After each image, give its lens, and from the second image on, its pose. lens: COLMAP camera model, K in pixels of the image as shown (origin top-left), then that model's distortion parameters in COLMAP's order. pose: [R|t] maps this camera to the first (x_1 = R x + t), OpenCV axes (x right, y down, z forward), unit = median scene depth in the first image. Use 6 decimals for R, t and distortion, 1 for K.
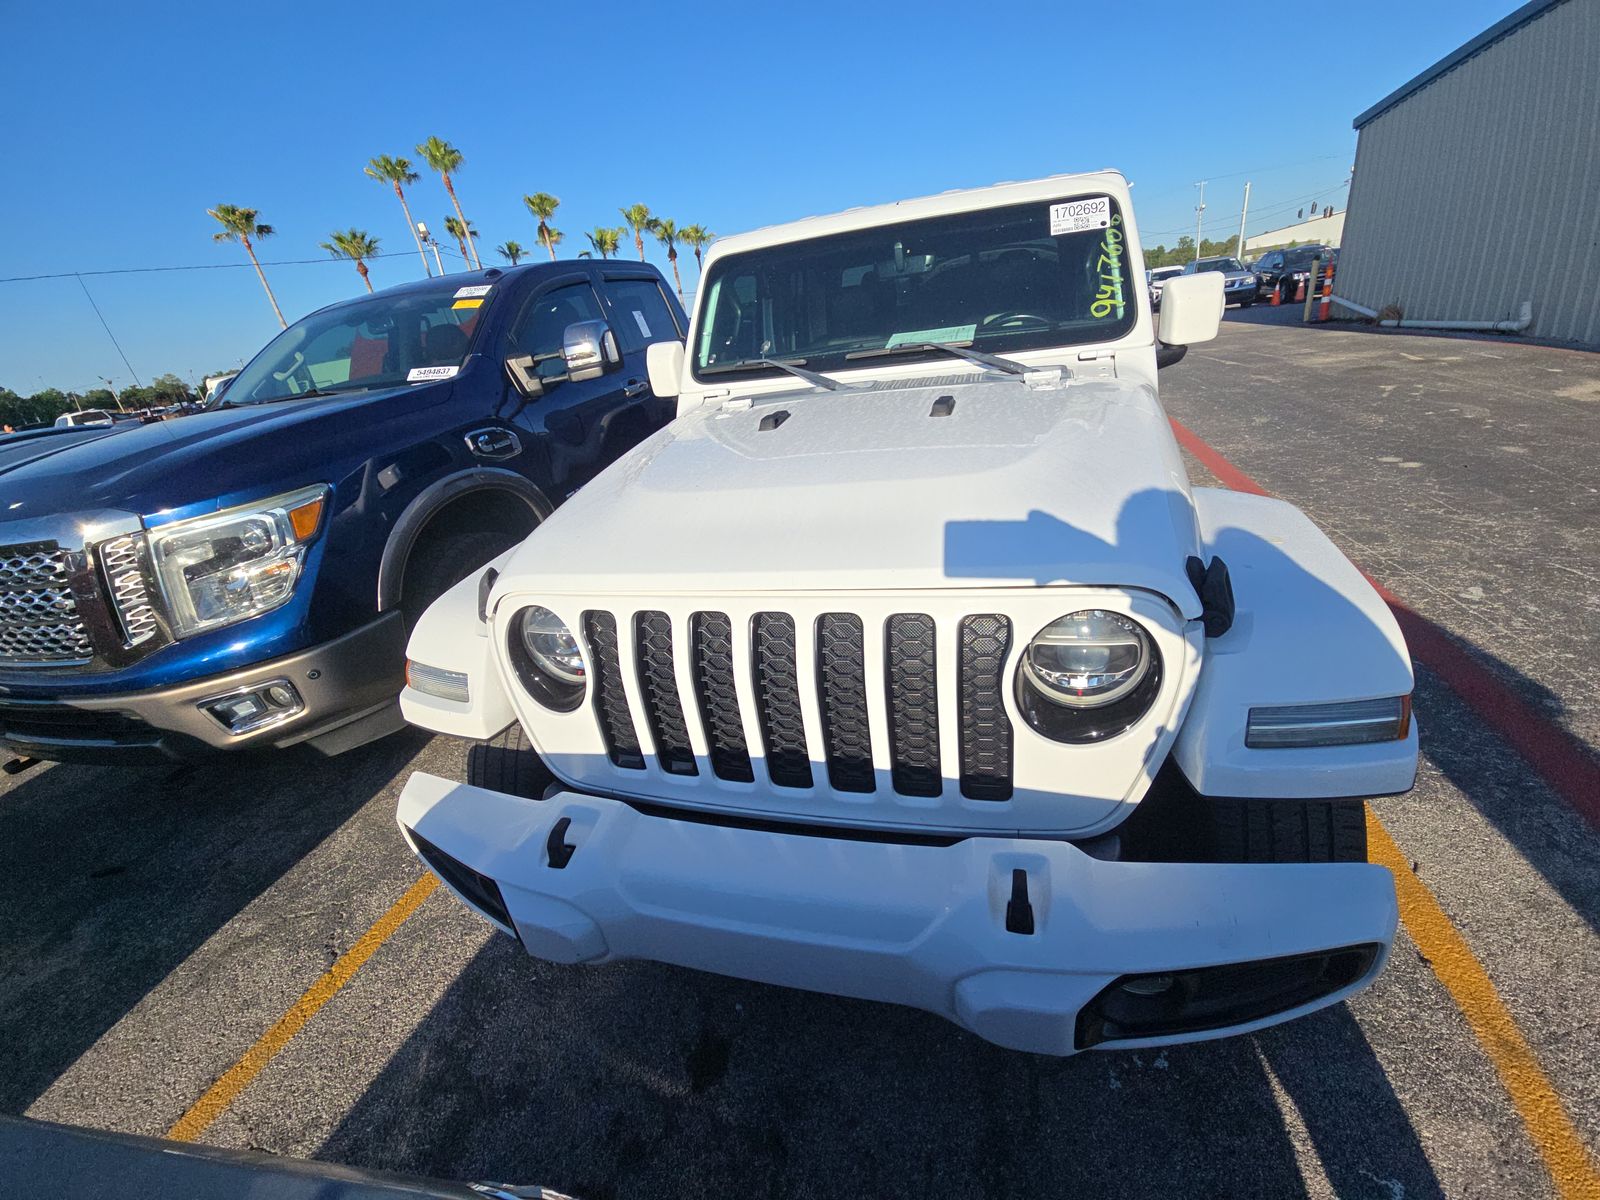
lens RADIAL K [[646.7, 0, 803.2], [0, 646.7, 598.8], [0, 0, 1]] dist [0.004113, -0.003447]
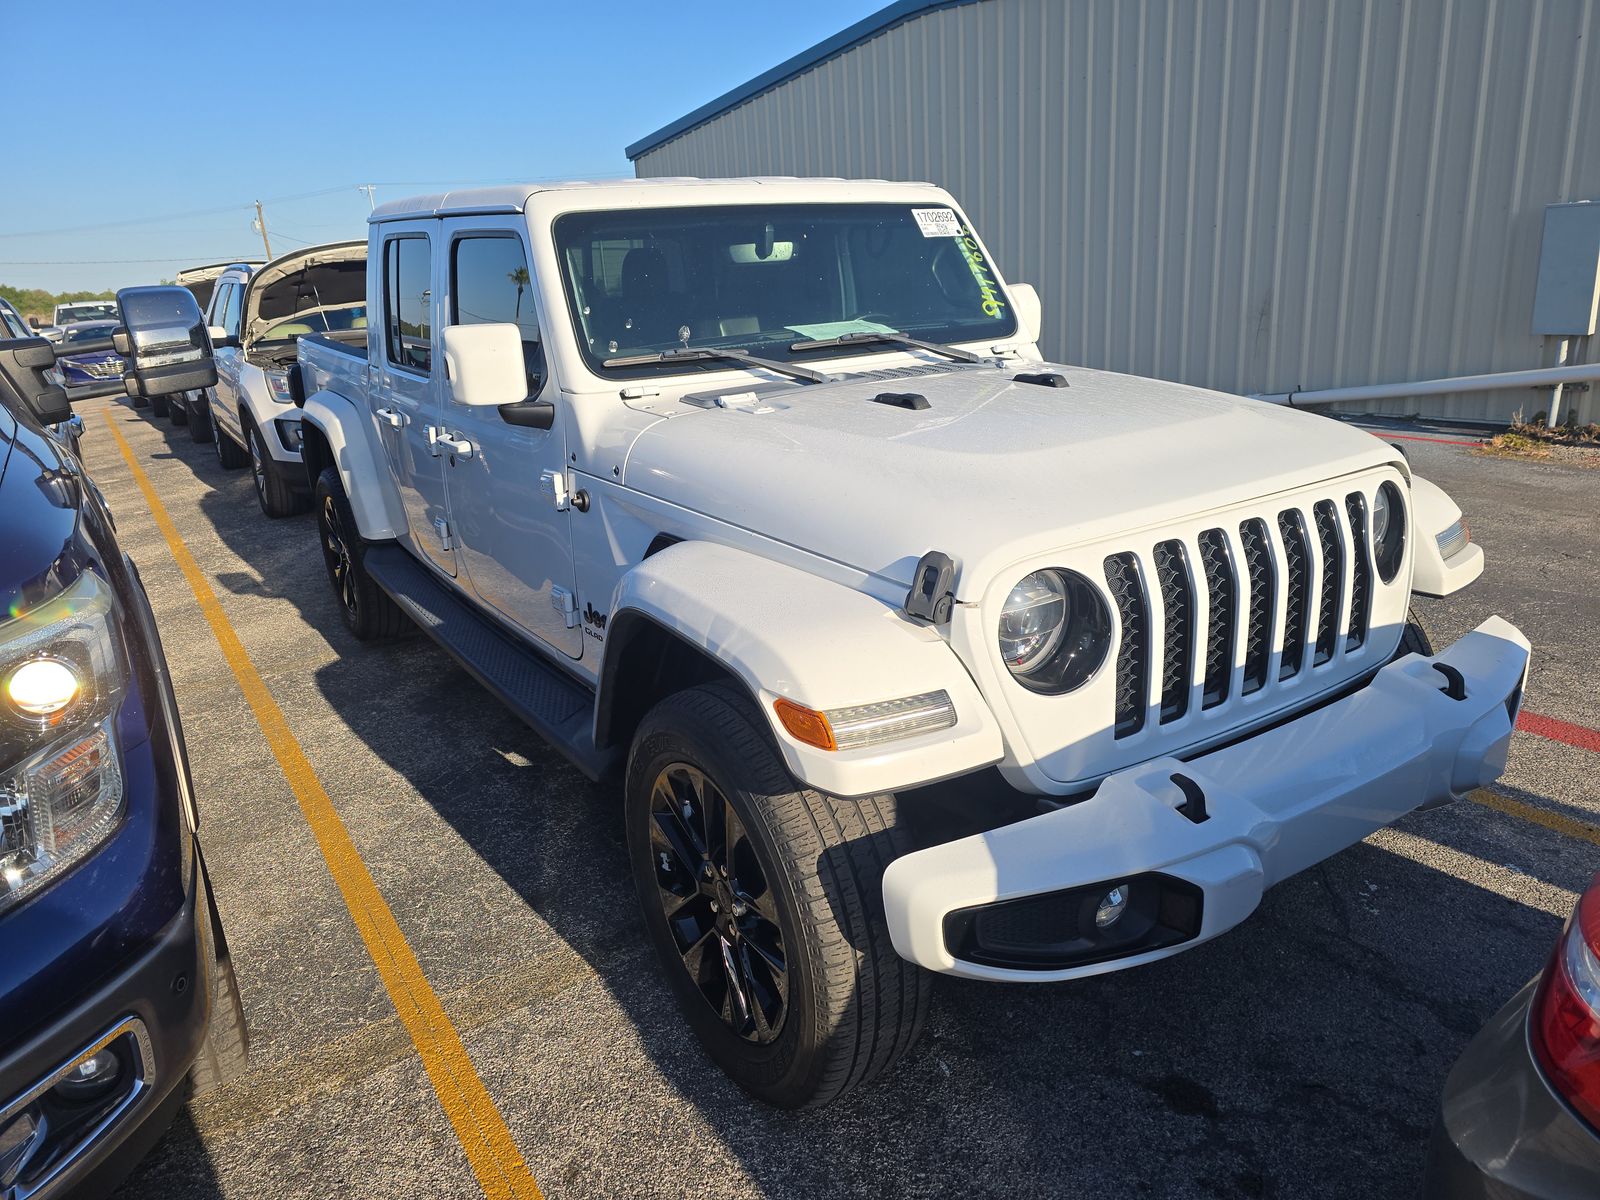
lens RADIAL K [[1074.8, 0, 798.6], [0, 1074.8, 613.7], [0, 0, 1]] dist [0.044183, -0.022210]
pose [[0.637764, -0.151186, 0.755248, -0.884101], [0.289298, 0.955772, -0.052969, 0.026359], [-0.713837, 0.252274, 0.653295, 0.148397]]
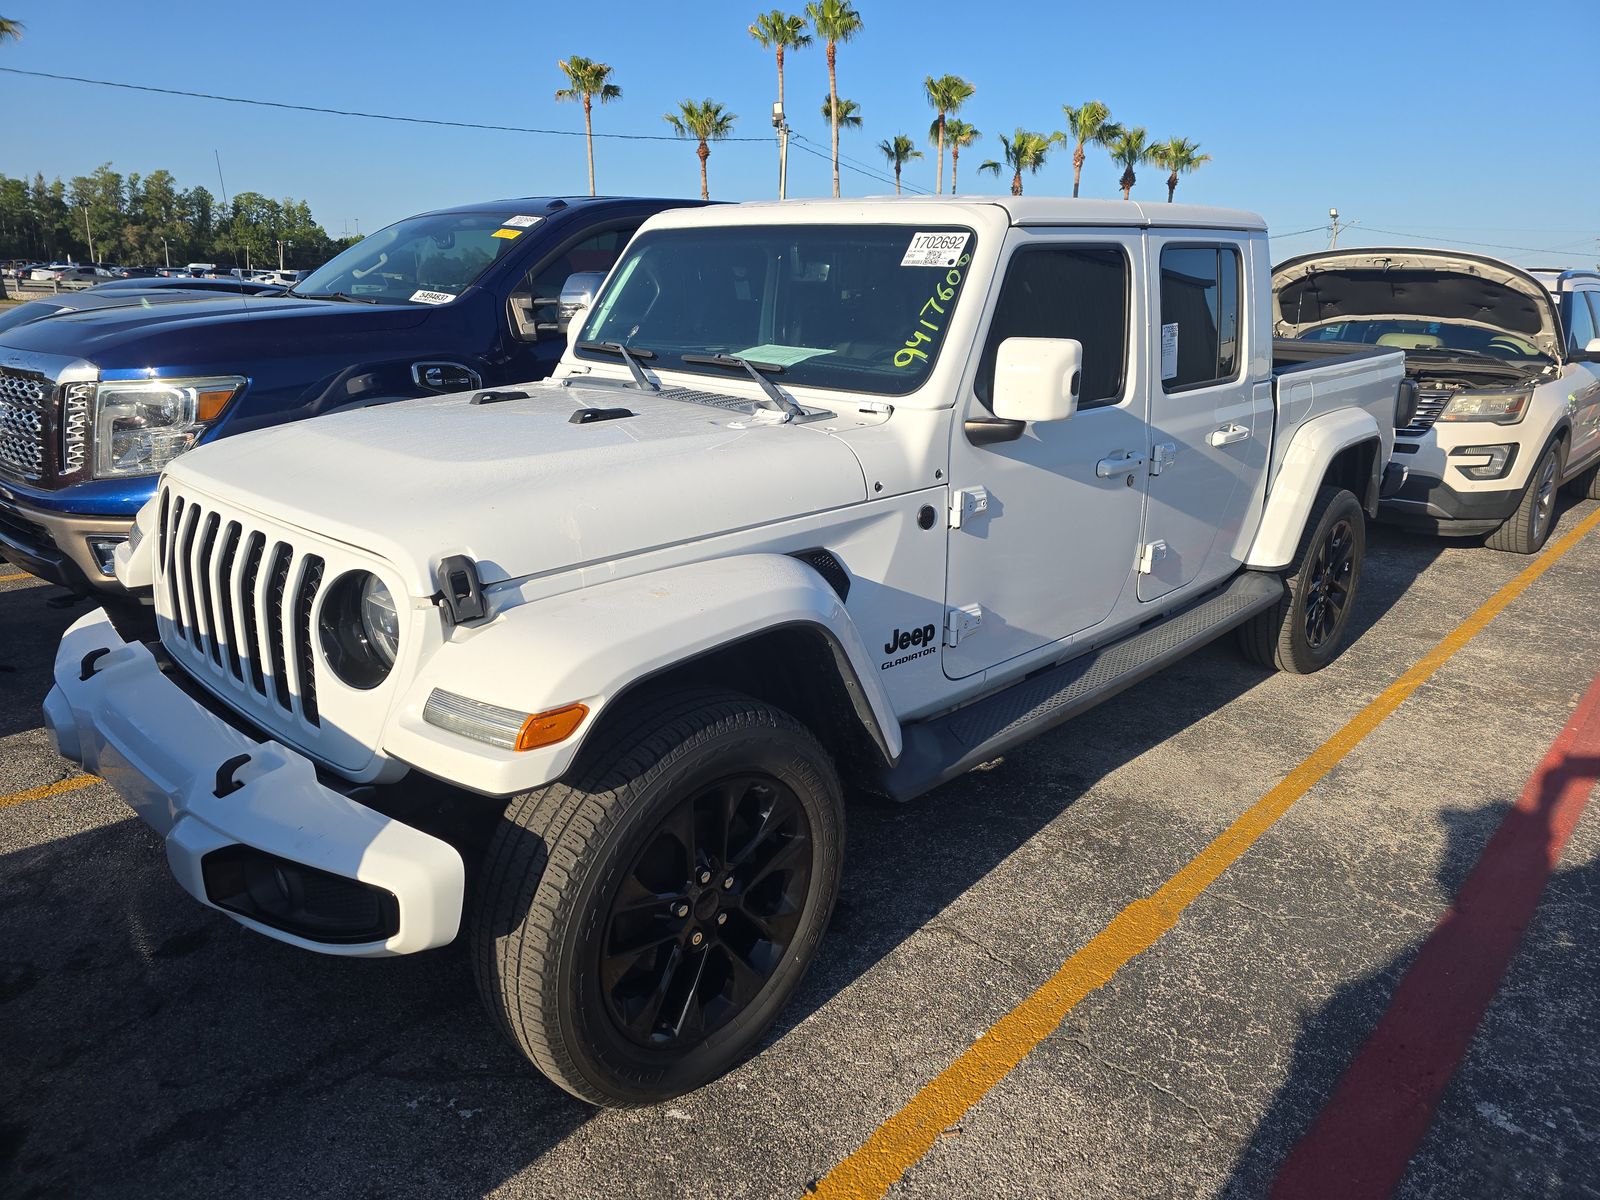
lens RADIAL K [[1074.8, 0, 816.9], [0, 1074.8, 593.9], [0, 0, 1]] dist [0.044183, -0.022210]
pose [[0.875336, 0.271103, -0.400363, 0.769415], [-0.314180, 0.948307, -0.044770, -0.046229], [0.367530, 0.164975, 0.915262, -0.205268]]
